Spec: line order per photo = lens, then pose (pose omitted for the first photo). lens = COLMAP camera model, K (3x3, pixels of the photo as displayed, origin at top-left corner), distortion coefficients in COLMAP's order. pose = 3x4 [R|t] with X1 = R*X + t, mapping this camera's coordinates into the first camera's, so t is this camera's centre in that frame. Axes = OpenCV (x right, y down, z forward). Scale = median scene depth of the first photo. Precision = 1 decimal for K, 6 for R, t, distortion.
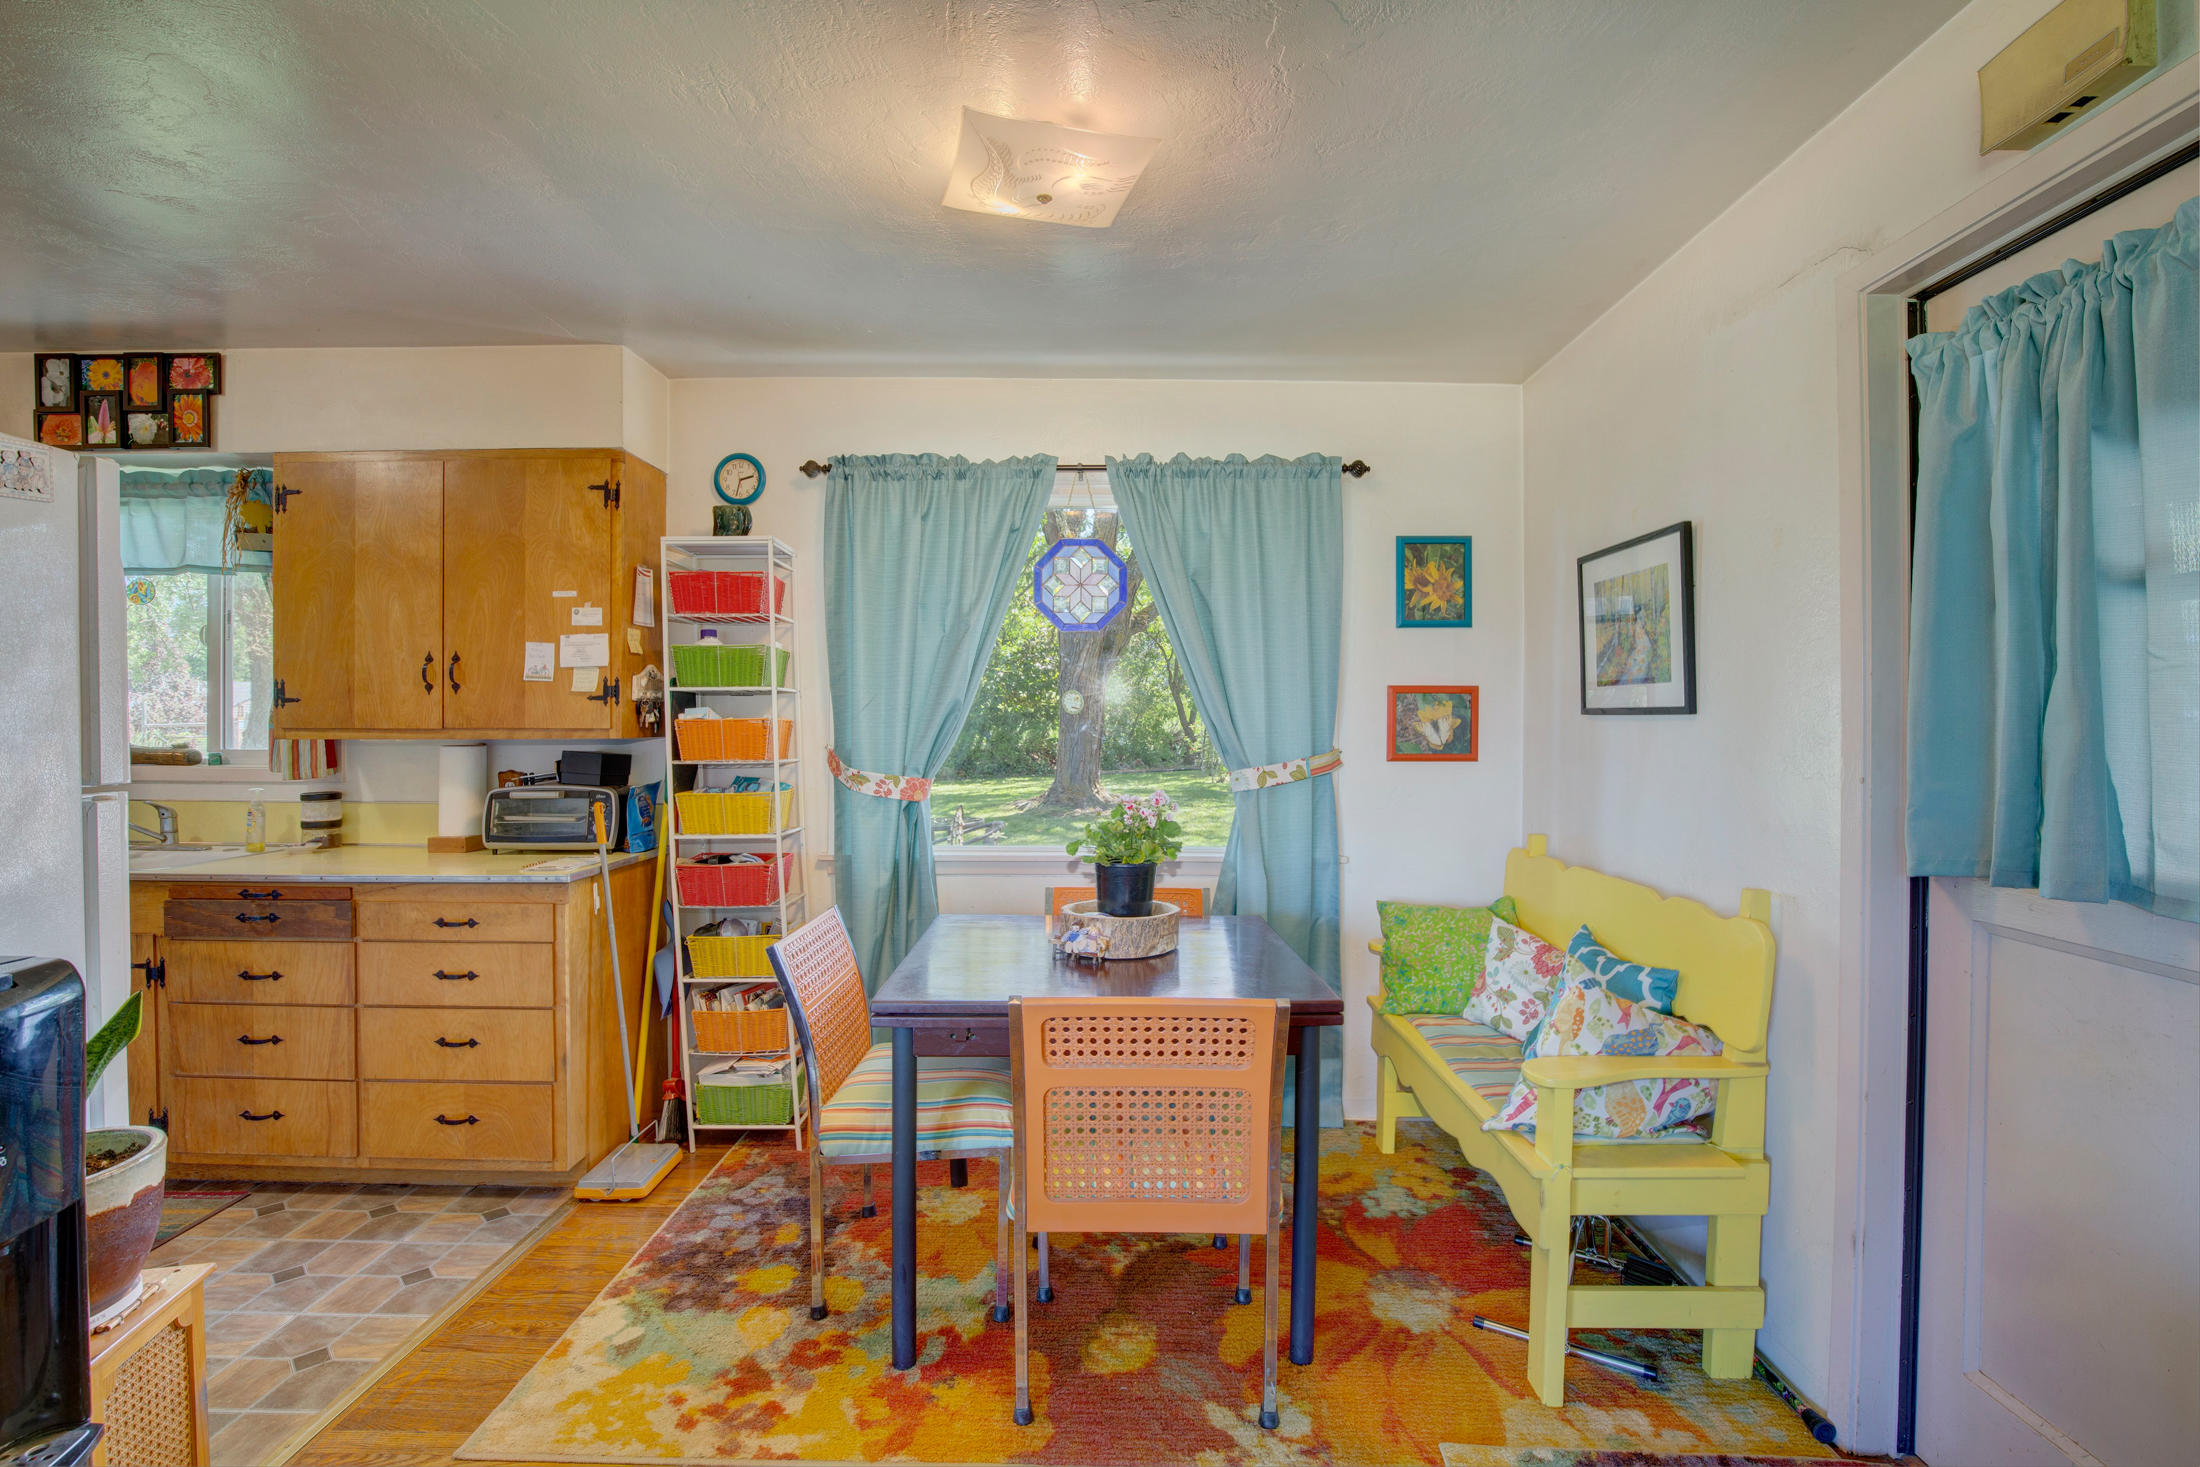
lens RADIAL K [[1087.1, 0, 1076.7], [0, 1087.1, 735.7], [0, 0, 1]] dist [-0.042220, 0.006205]
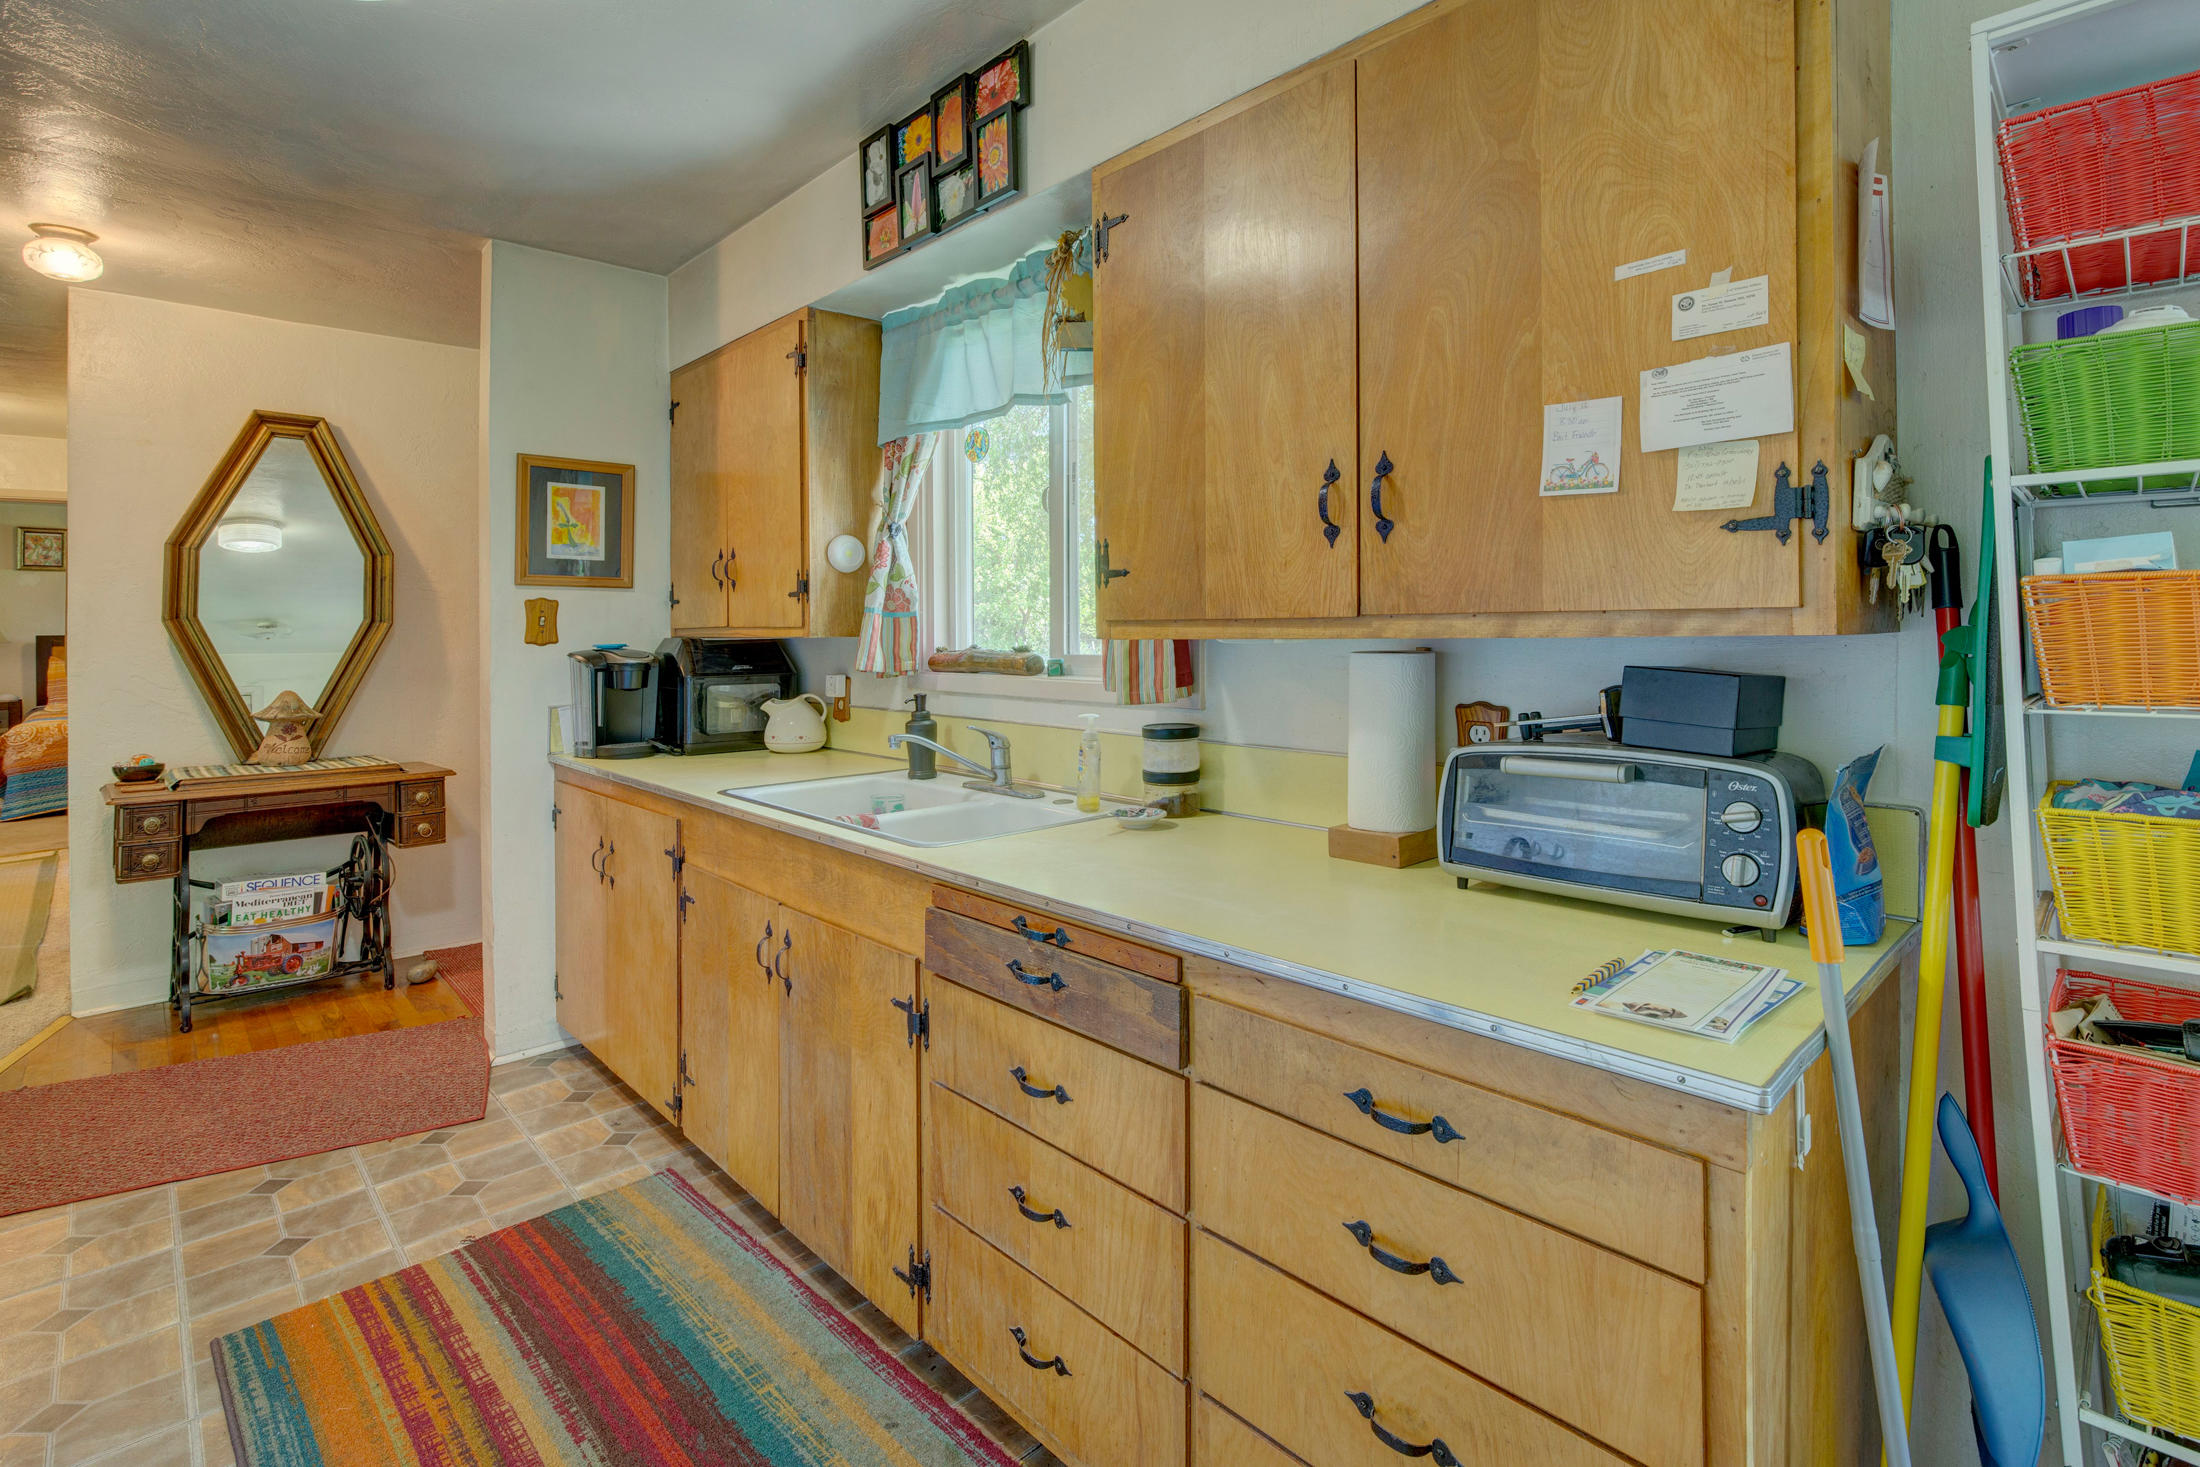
lens RADIAL K [[980.4, 0, 1065.5], [0, 980.4, 633.1], [0, 0, 1]] dist [0.002633, -0.000404]
pose [[0.699278, -0.005787, -0.714827, -0.369178], [-0.000978, 0.999959, -0.009052, 0.005028], [0.714849, 0.007029, 0.699243, 0.599090]]
